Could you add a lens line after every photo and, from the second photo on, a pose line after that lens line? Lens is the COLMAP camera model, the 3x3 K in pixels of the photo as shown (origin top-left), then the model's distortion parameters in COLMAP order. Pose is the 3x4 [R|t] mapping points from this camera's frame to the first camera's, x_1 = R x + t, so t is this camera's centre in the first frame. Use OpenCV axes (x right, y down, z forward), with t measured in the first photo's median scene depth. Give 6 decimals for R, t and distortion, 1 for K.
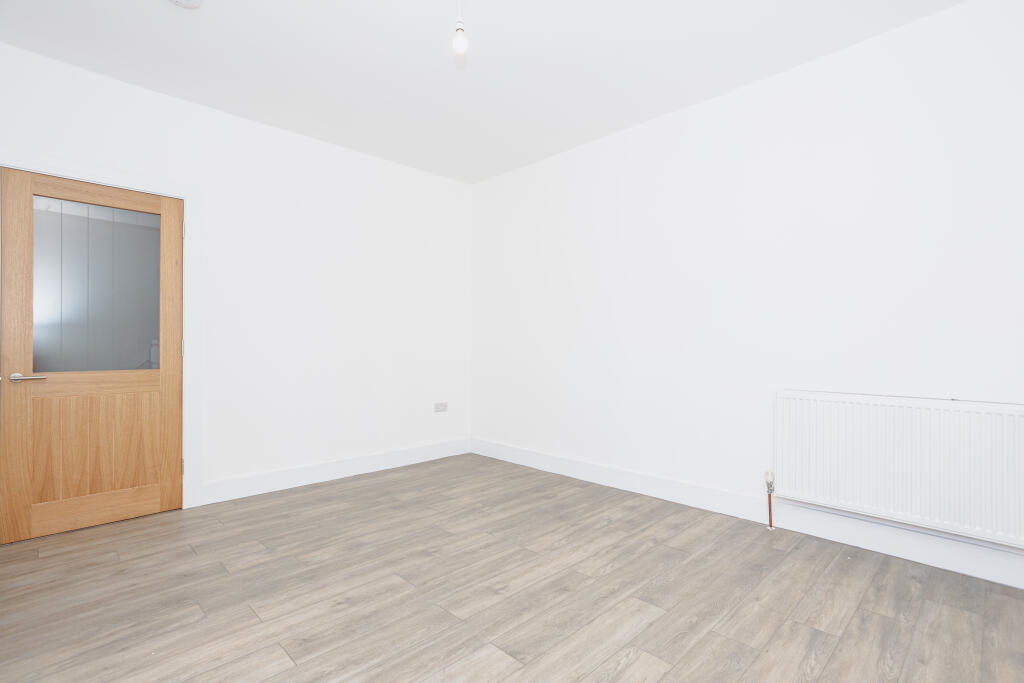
lens RADIAL K [[498.1, 0, 512.0], [0, 498.1, 341.5], [0, 0, 1]] dist [-0.058066, 0.031232]
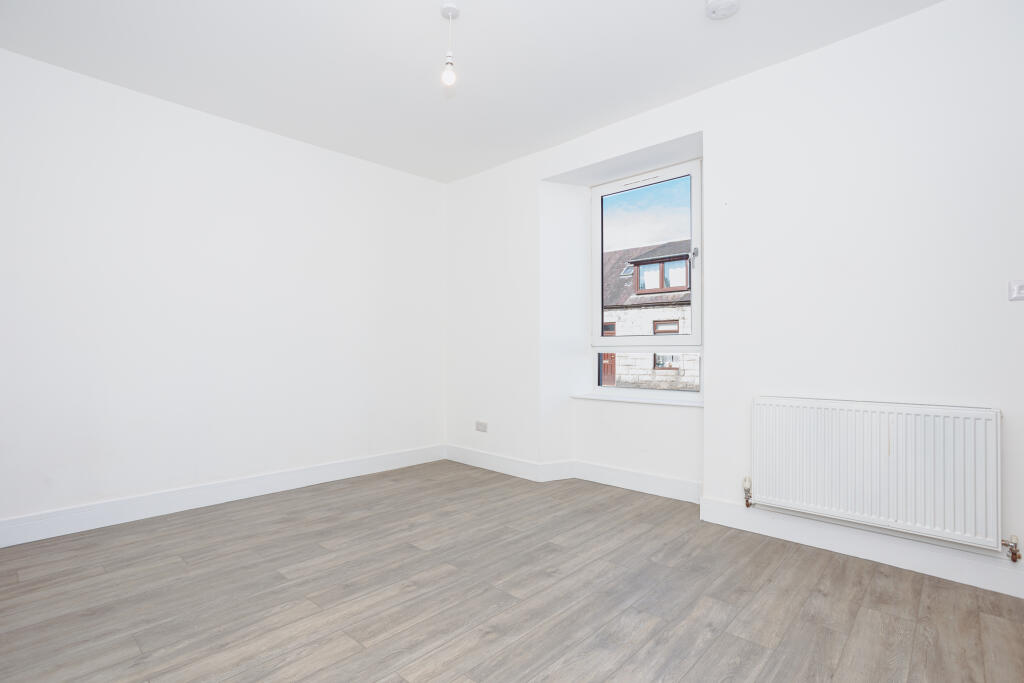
lens RADIAL K [[496.4, 0, 493.6], [0, 496.4, 344.1], [0, 0, 1]] dist [-0.059389, 0.031118]
pose [[-0.999906, 0.000352, -0.013699, -0.165010], [0.000647, 0.999769, -0.021505, 0.021534], [0.013688, -0.021512, -0.999675, 1.827639]]
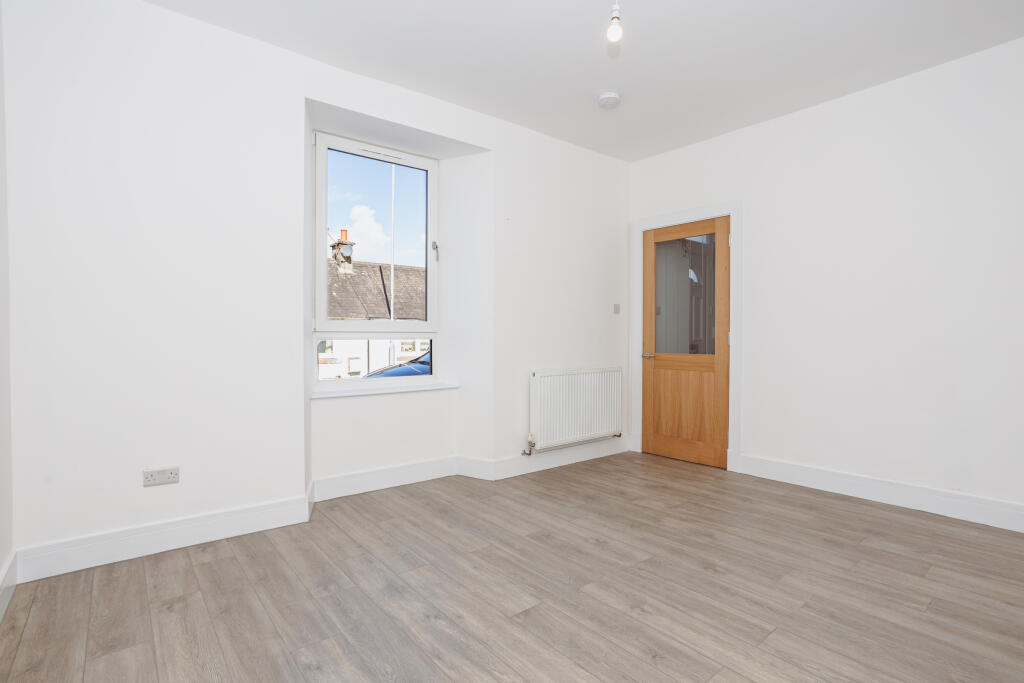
lens RADIAL K [[498.1, 0, 512.0], [0, 498.1, 341.5], [0, 0, 1]] dist [-0.058066, 0.031232]
pose [[-0.098177, 0.011869, -0.995098, 0.791874], [0.006448, 0.999915, 0.011291, 0.004271], [0.995148, -0.005308, -0.098246, 0.769022]]
